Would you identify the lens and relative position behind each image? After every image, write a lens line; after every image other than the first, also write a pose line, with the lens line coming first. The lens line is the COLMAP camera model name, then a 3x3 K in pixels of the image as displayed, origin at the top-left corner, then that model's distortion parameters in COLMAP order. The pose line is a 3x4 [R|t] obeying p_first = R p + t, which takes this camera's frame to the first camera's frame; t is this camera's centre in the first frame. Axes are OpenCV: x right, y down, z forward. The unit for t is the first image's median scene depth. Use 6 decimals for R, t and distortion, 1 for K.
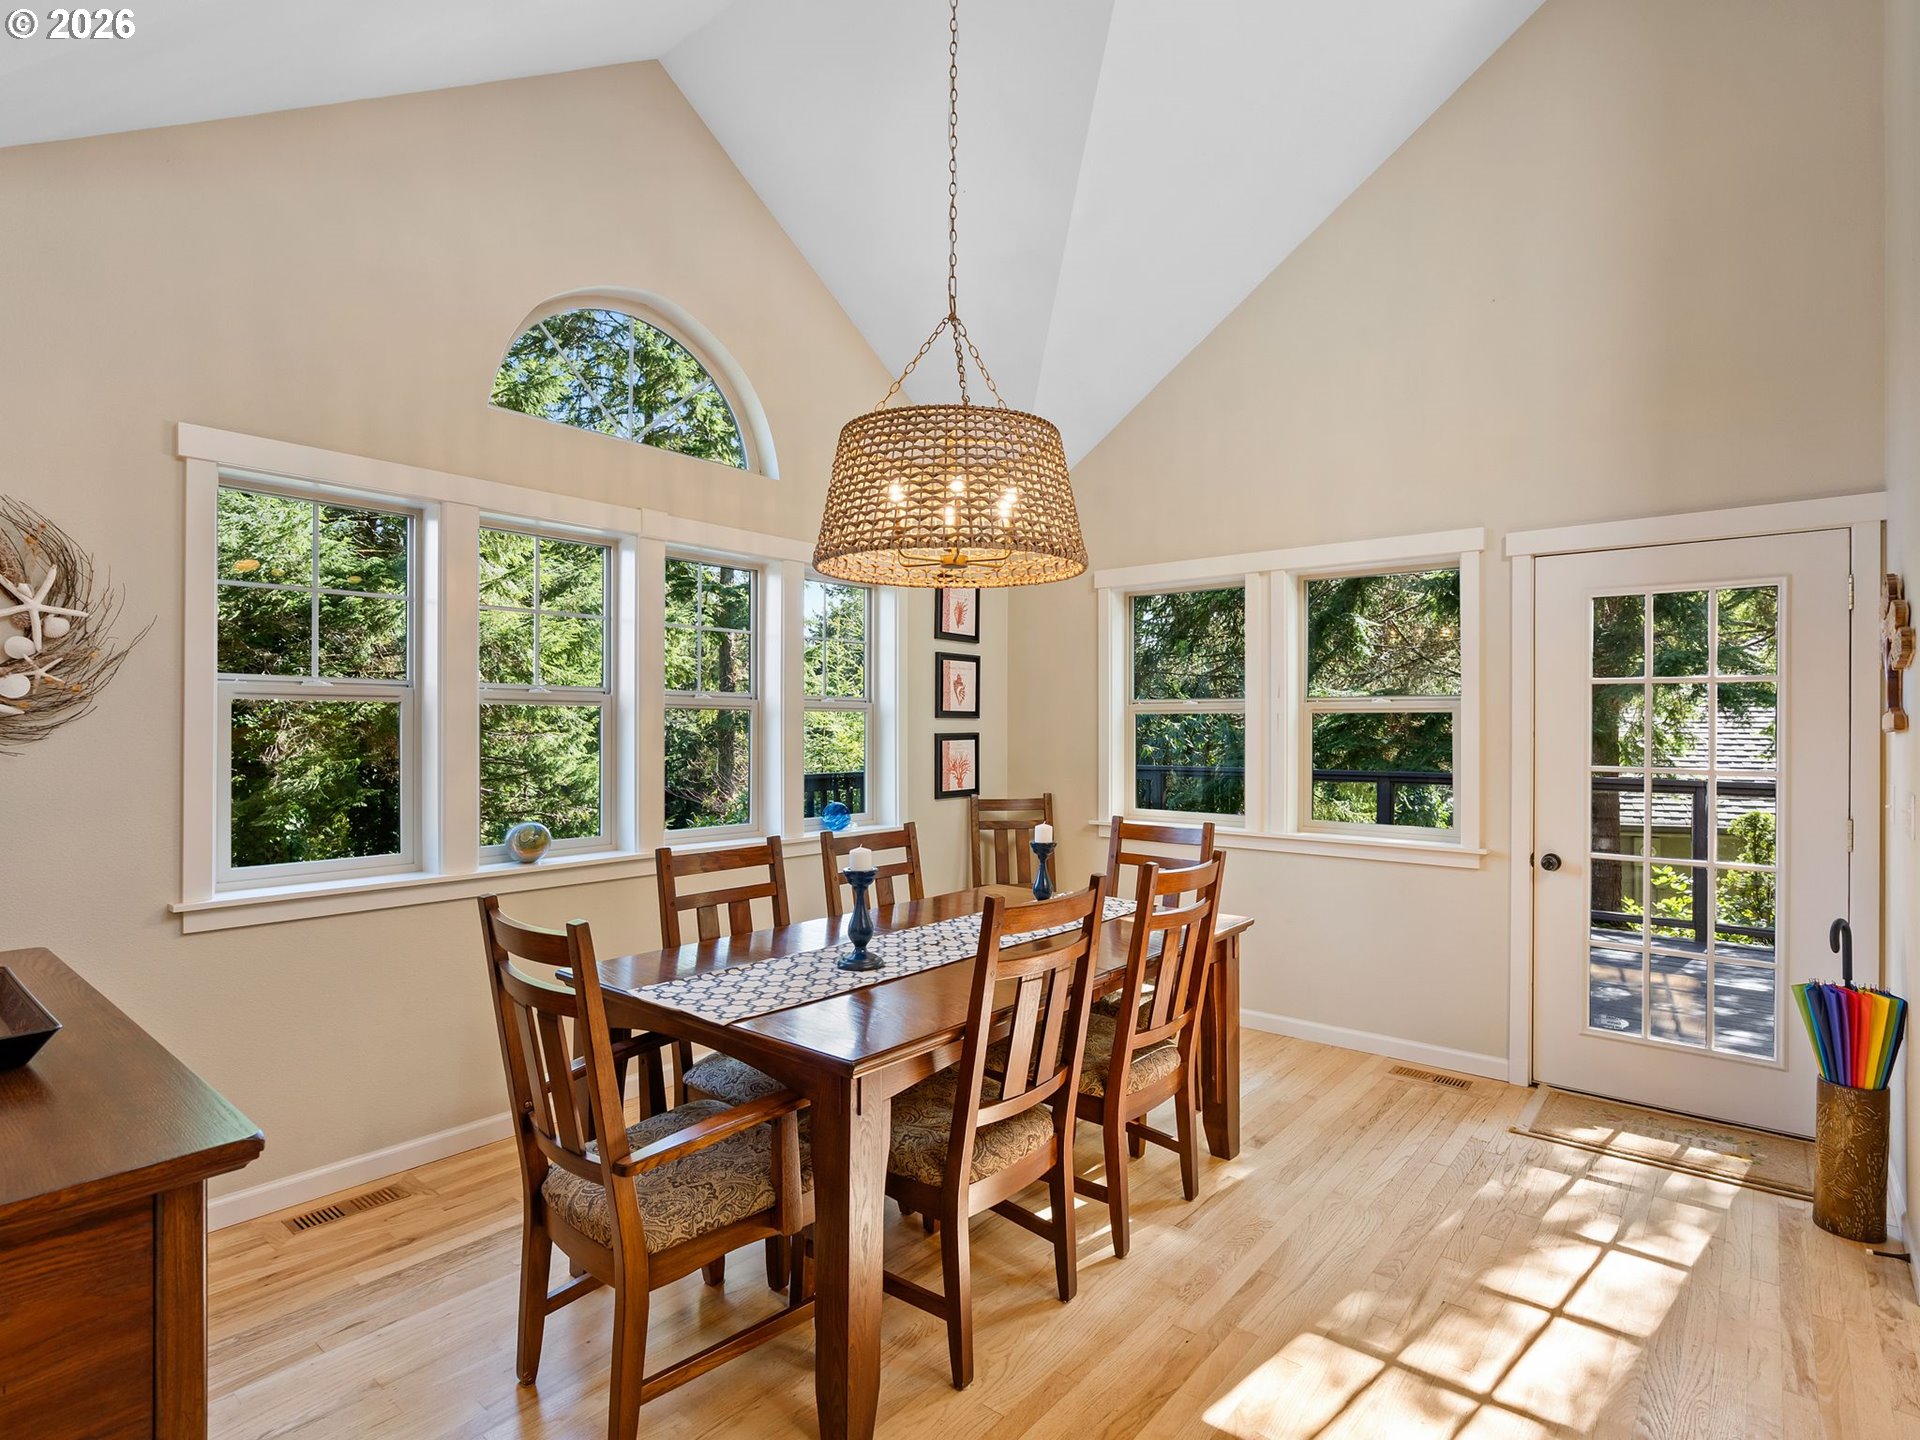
lens RADIAL K [[994.5, 0, 1001.0], [0, 994.5, 716.9], [0, 0, 1]] dist [-0.006700, 0.002803]
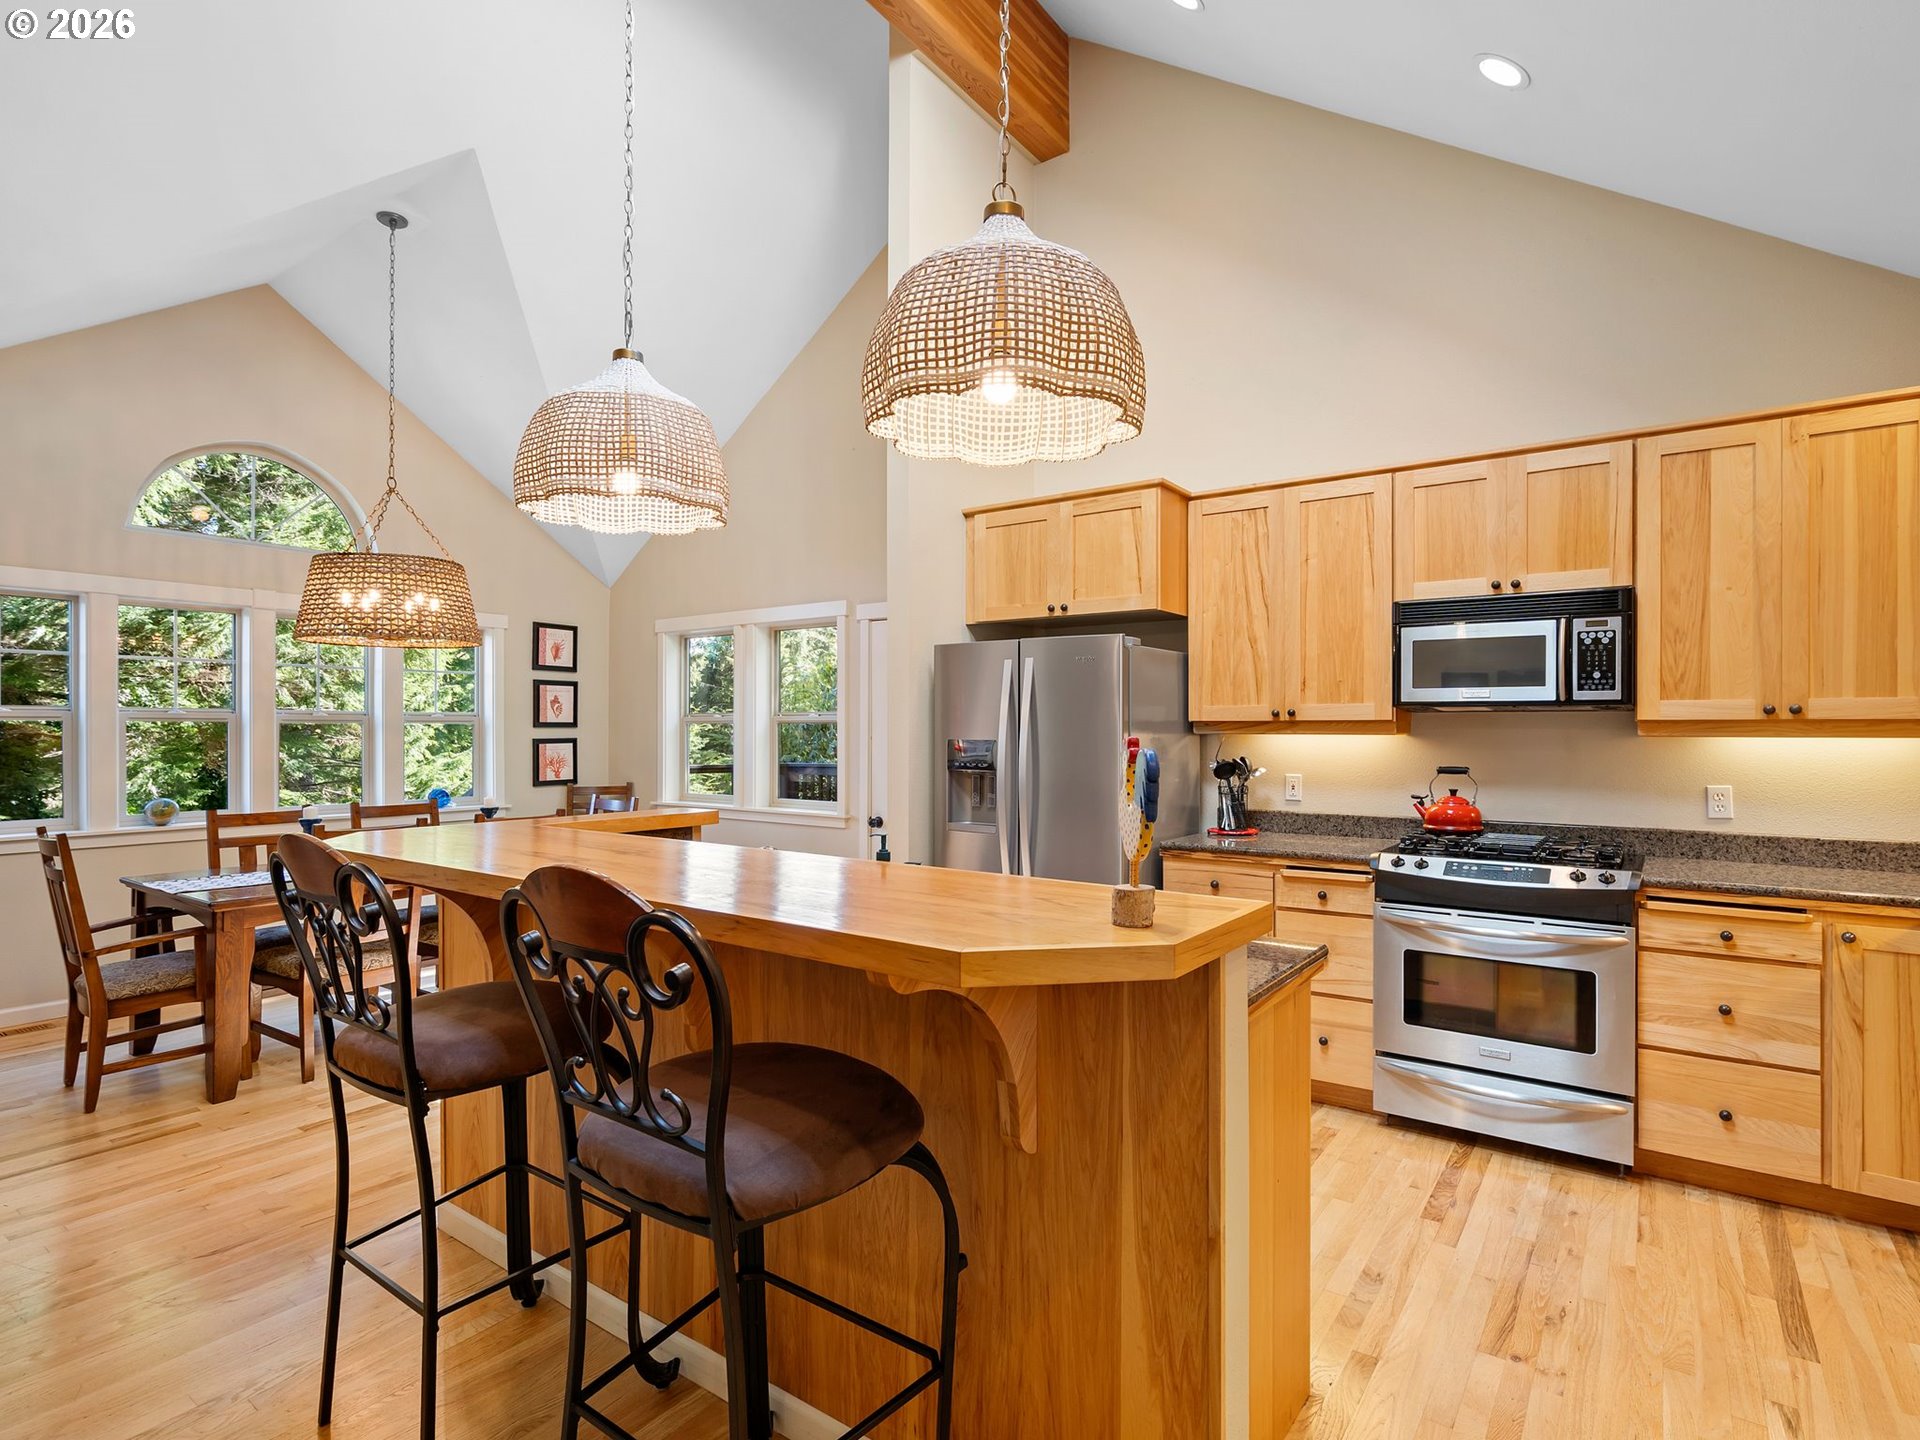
lens RADIAL K [[994.5, 0, 978.0], [0, 994.5, 715.8], [0, 0, 1]] dist [-0.006700, 0.002803]
pose [[0.998484, -0.002313, 0.055002, 0.598354], [0.002472, 0.999993, -0.002821, -0.012293], [-0.054995, 0.002953, 0.998482, -0.510262]]
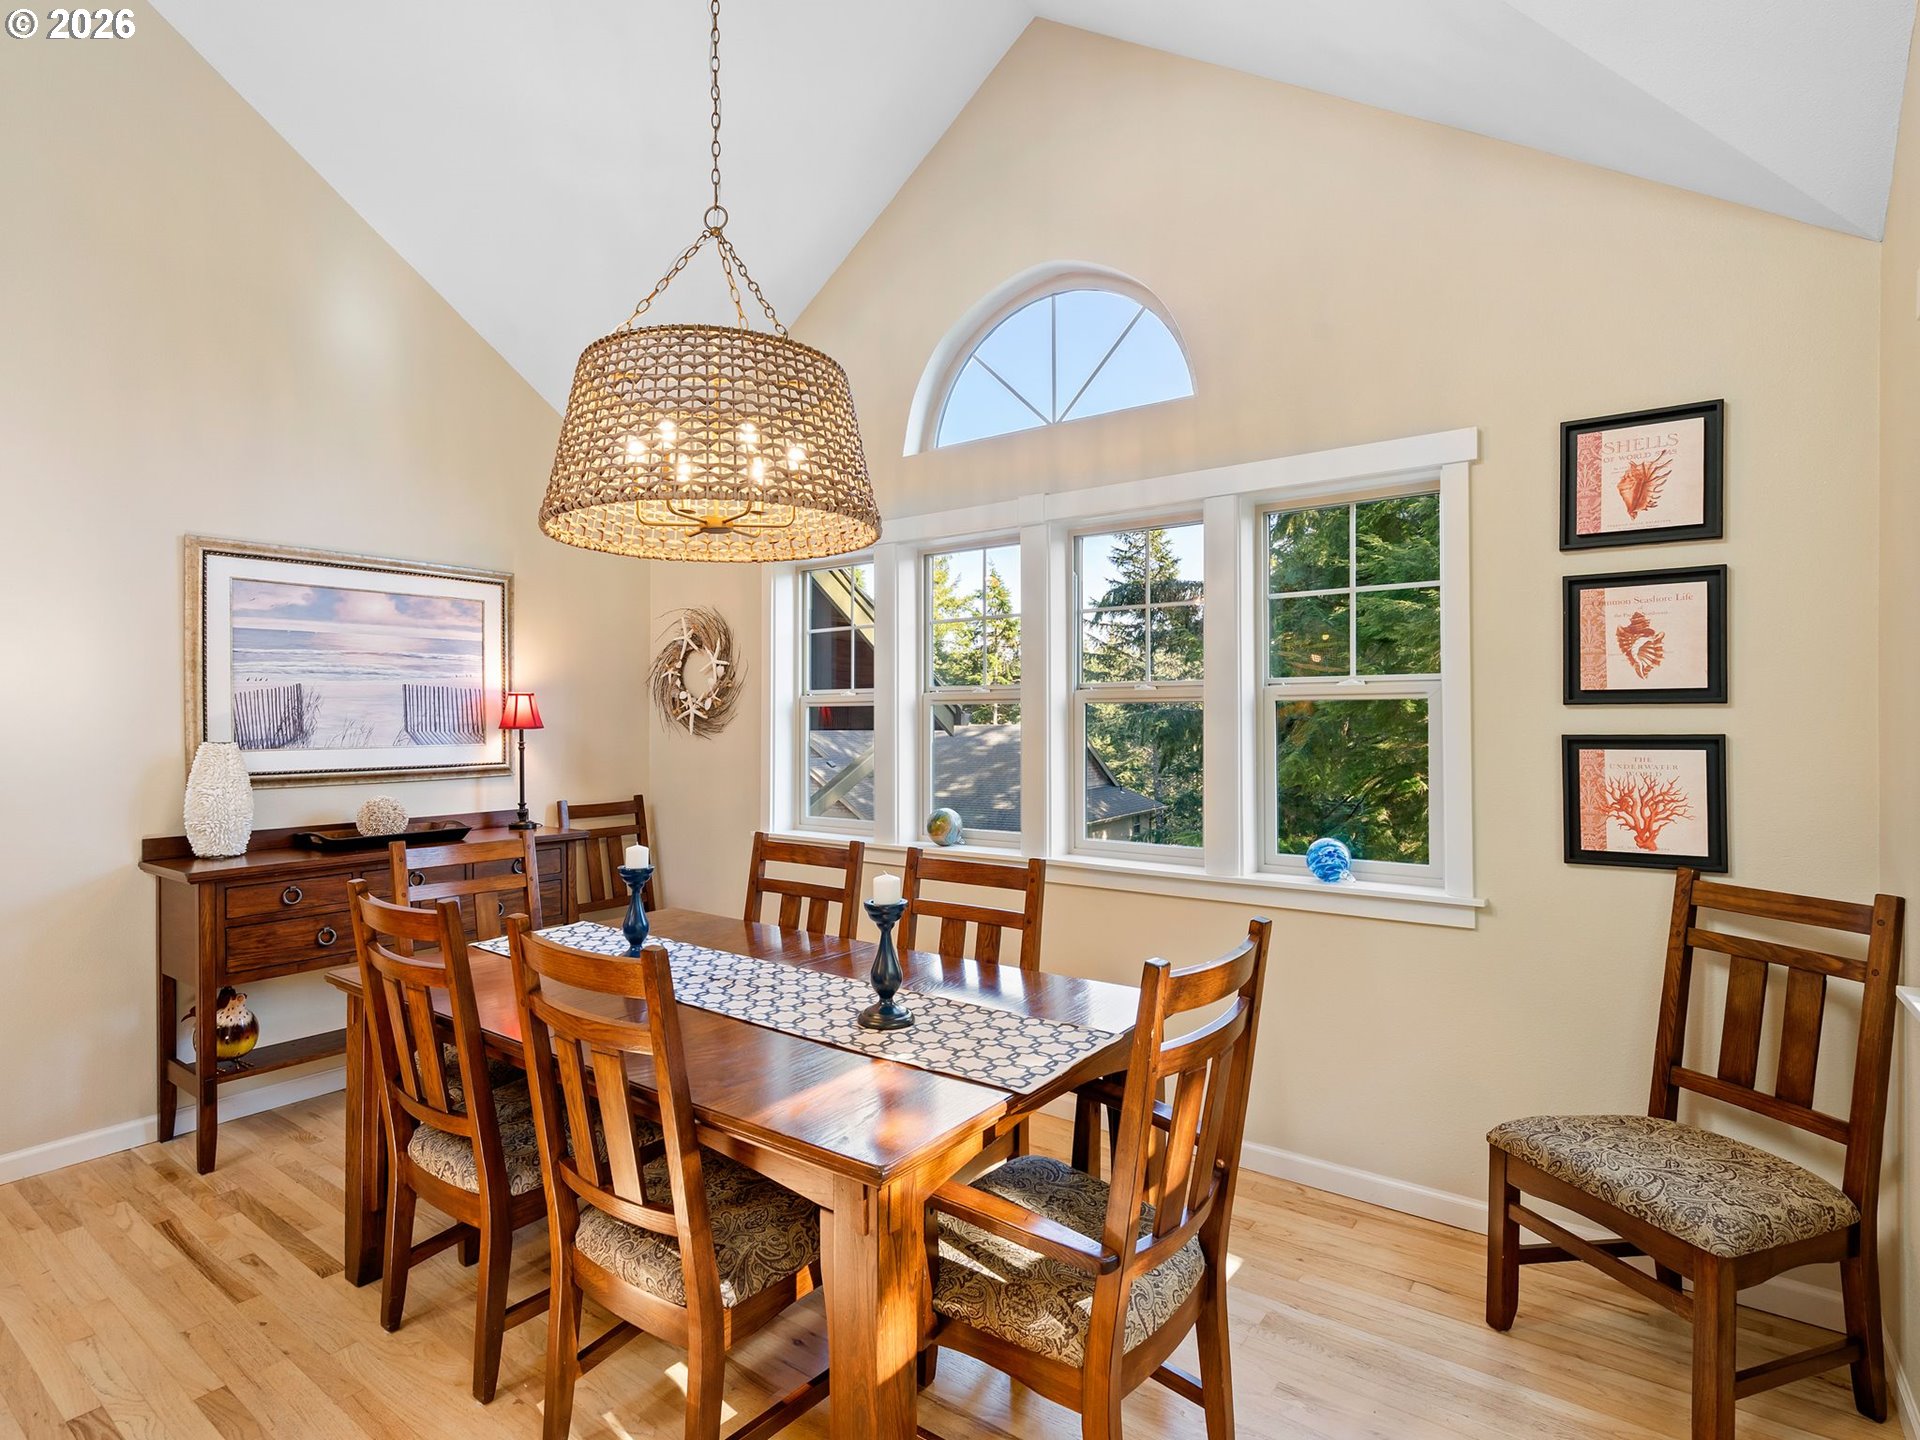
lens RADIAL K [[994.5, 0, 935.6], [0, 994.5, 713.8], [0, 0, 1]] dist [-0.006700, 0.002803]
pose [[0.028497, -0.007427, -0.999566, 0.555957], [0.010154, 0.999923, -0.007140, 0.007871], [0.999542, -0.009946, 0.028570, 0.837698]]
